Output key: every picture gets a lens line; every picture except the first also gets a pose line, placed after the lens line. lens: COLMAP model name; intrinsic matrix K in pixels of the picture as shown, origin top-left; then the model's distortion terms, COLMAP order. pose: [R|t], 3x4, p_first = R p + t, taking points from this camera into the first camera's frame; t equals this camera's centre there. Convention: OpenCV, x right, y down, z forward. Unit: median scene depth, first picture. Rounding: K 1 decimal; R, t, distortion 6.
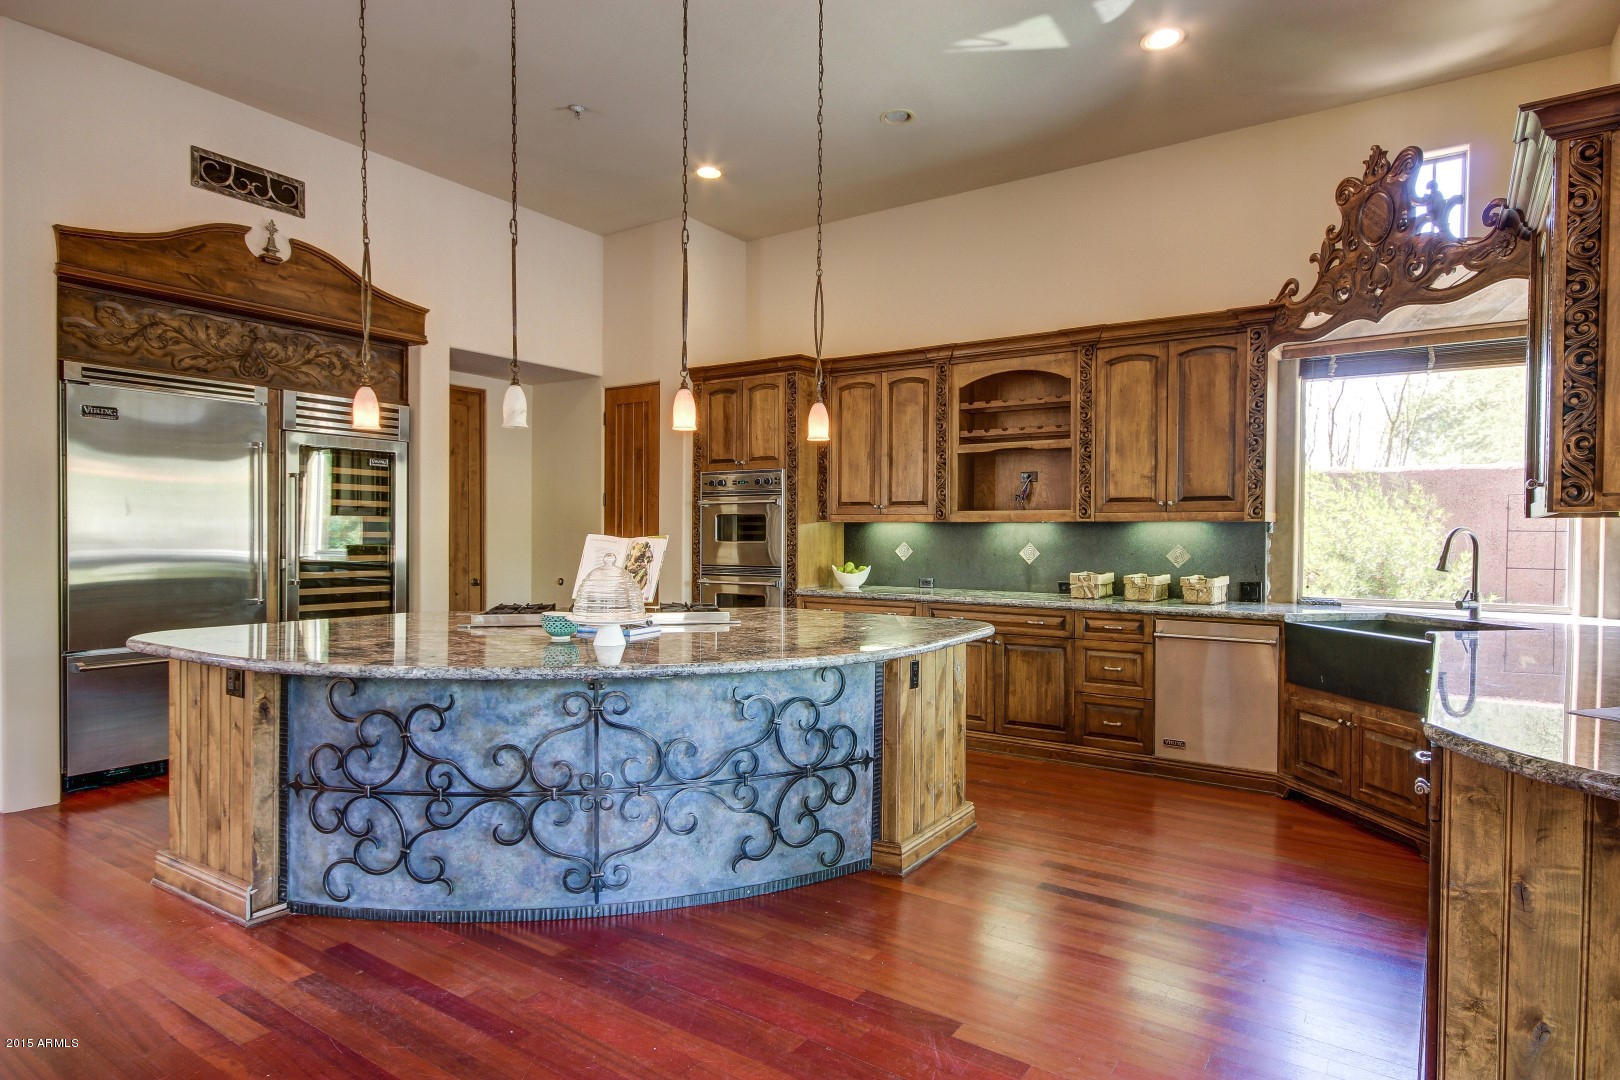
lens RADIAL K [[896.3, 0, 819.6], [0, 896.3, 545.7], [0, 0, 1]] dist [0.002529, 0.000065]
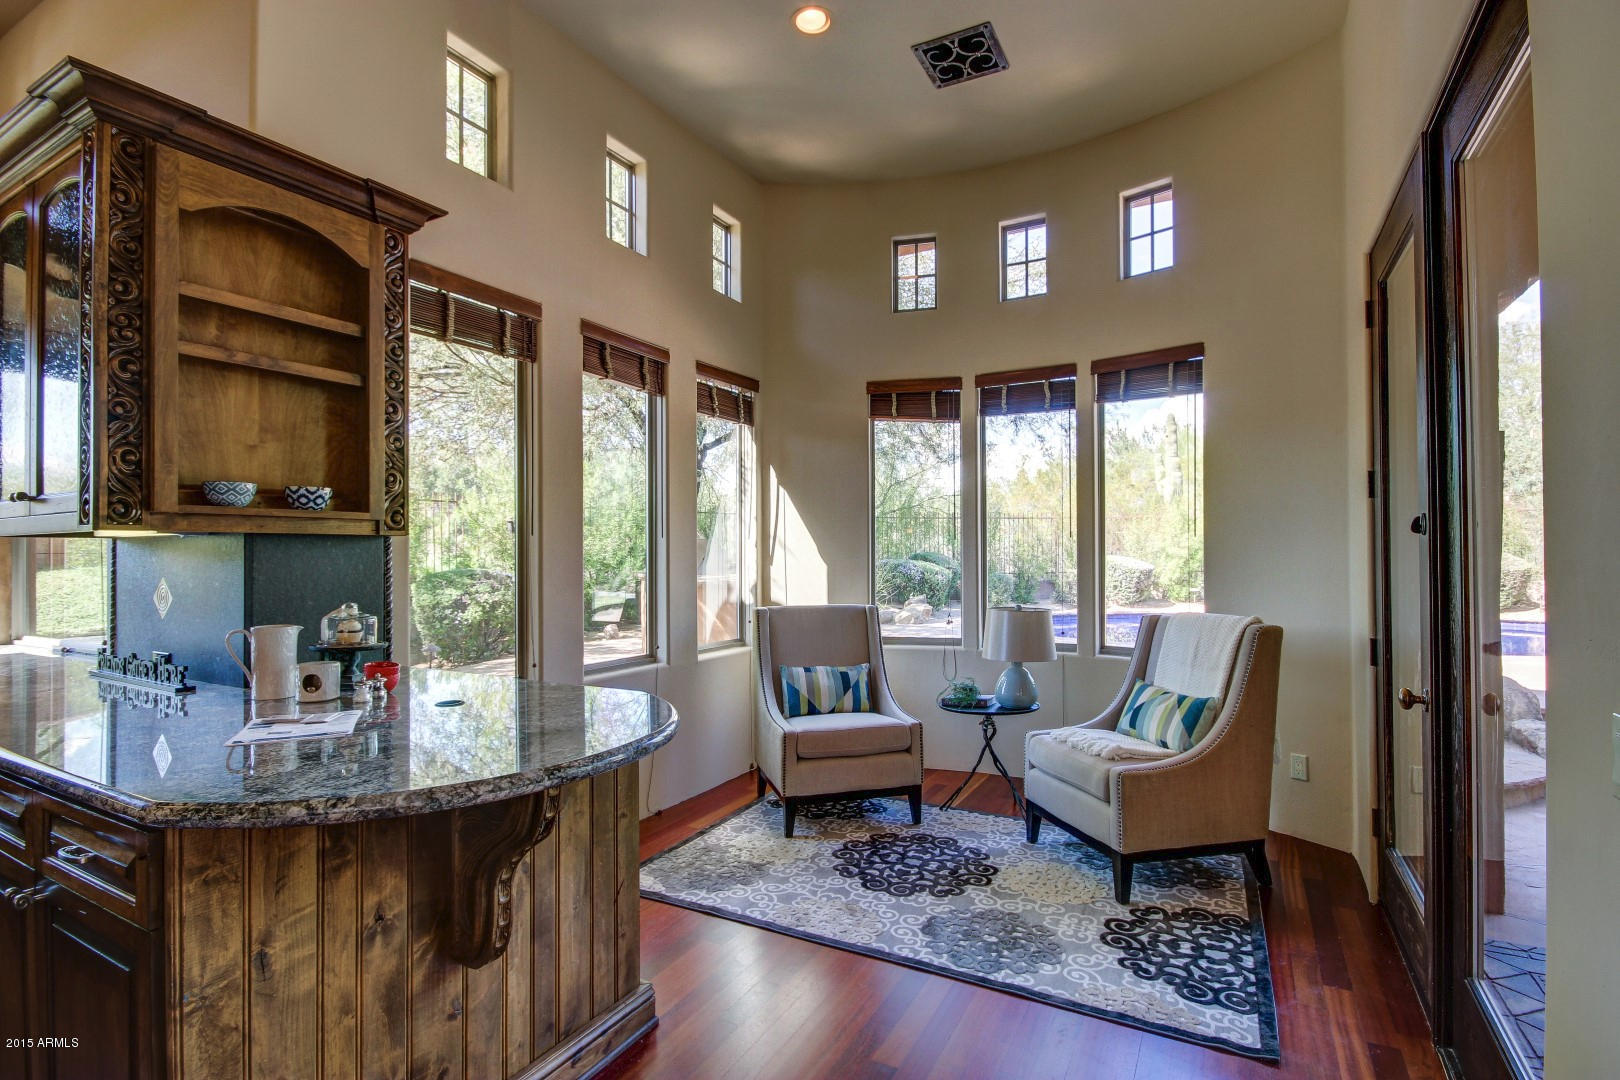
lens RADIAL K [[765.3, 0, 819.6], [0, 765.3, 553.2], [0, 0, 1]] dist [-0.006674, -0.003286]
pose [[-0.098476, -0.000422, 0.995139, -0.002686], [0.022455, 0.999744, 0.002646, -0.000105], [-0.994886, 0.022606, -0.098441, 0.212851]]
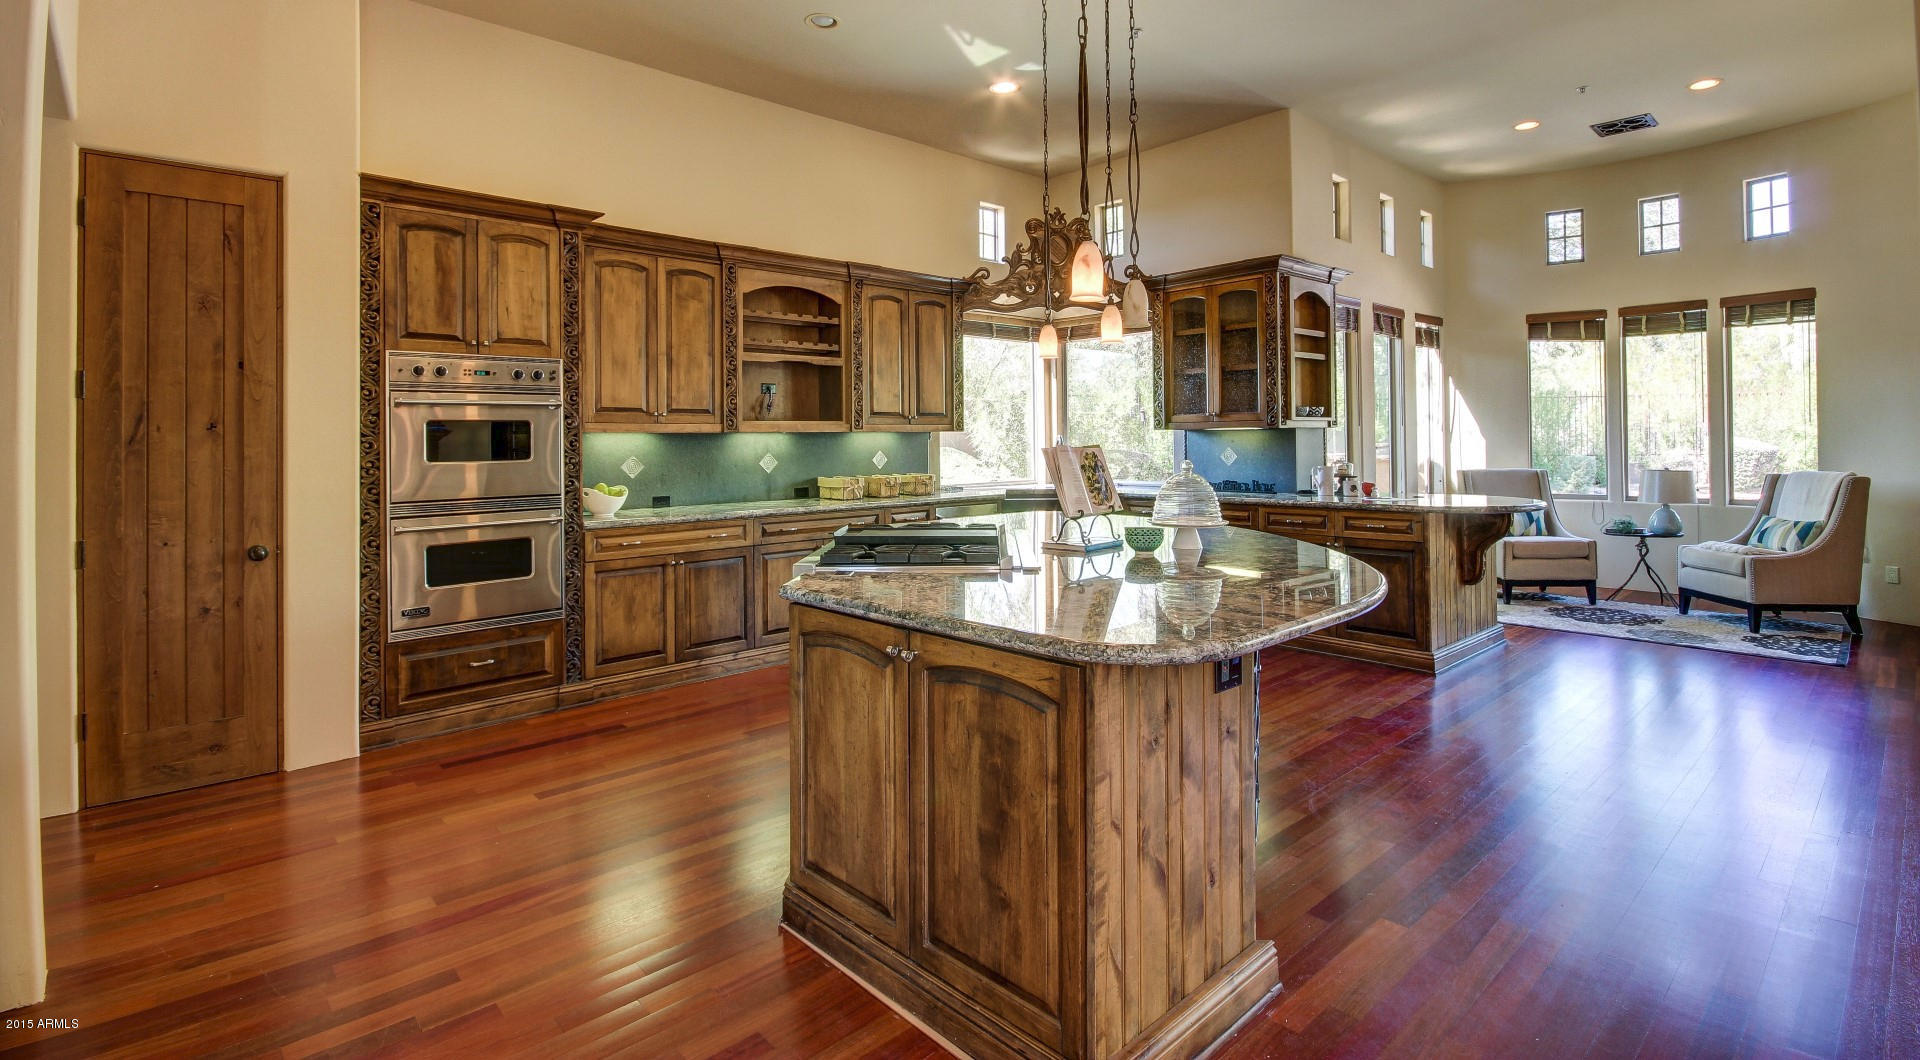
lens RADIAL K [[909.3, 0, 933.2], [0, 909.3, 431.9], [0, 0, 1]] dist [-0.006535, -0.003765]
pose [[0.241119, 0.002226, 0.970493, -0.960646], [0.027456, 0.999581, -0.009114, -0.016529], [-0.970107, 0.028843, 0.240957, 0.742451]]
